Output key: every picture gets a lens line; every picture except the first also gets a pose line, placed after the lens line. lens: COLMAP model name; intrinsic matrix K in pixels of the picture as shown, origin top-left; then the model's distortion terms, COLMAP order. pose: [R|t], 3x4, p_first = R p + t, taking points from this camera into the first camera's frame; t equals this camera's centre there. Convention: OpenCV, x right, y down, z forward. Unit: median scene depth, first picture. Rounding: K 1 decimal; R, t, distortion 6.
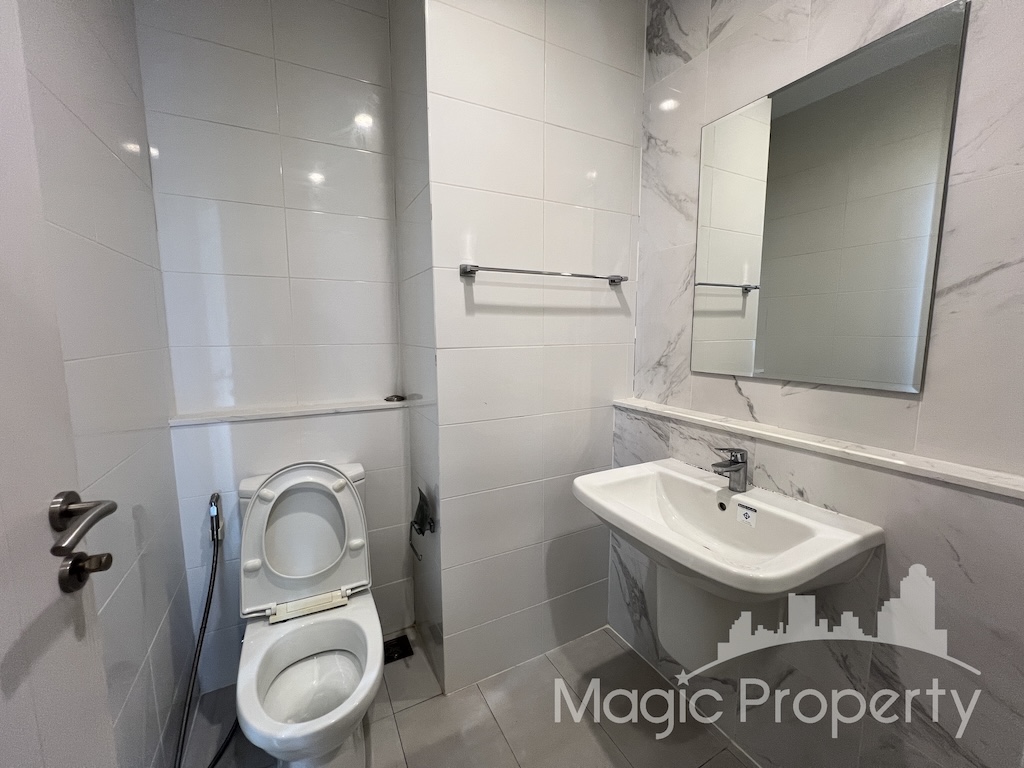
lens RADIAL K [[409.4, 0, 511.0], [0, 409.4, 382.3], [0, 0, 1]] dist [-0.001147, 0.000224]
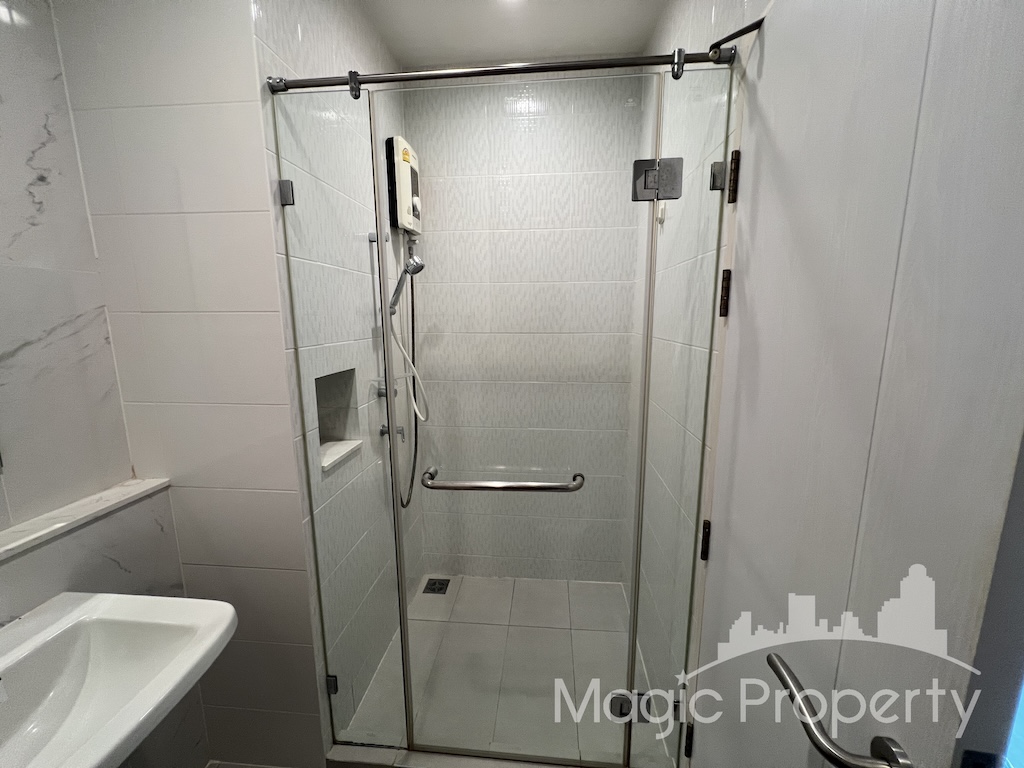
lens RADIAL K [[409.4, 0, 511.0], [0, 409.4, 382.3], [0, 0, 1]] dist [-0.001147, 0.000224]
pose [[-0.836525, -0.079634, 0.542112, -0.605603], [0.082071, 0.960011, 0.267664, -0.365590], [-0.541748, 0.268399, -0.796537, 1.173308]]
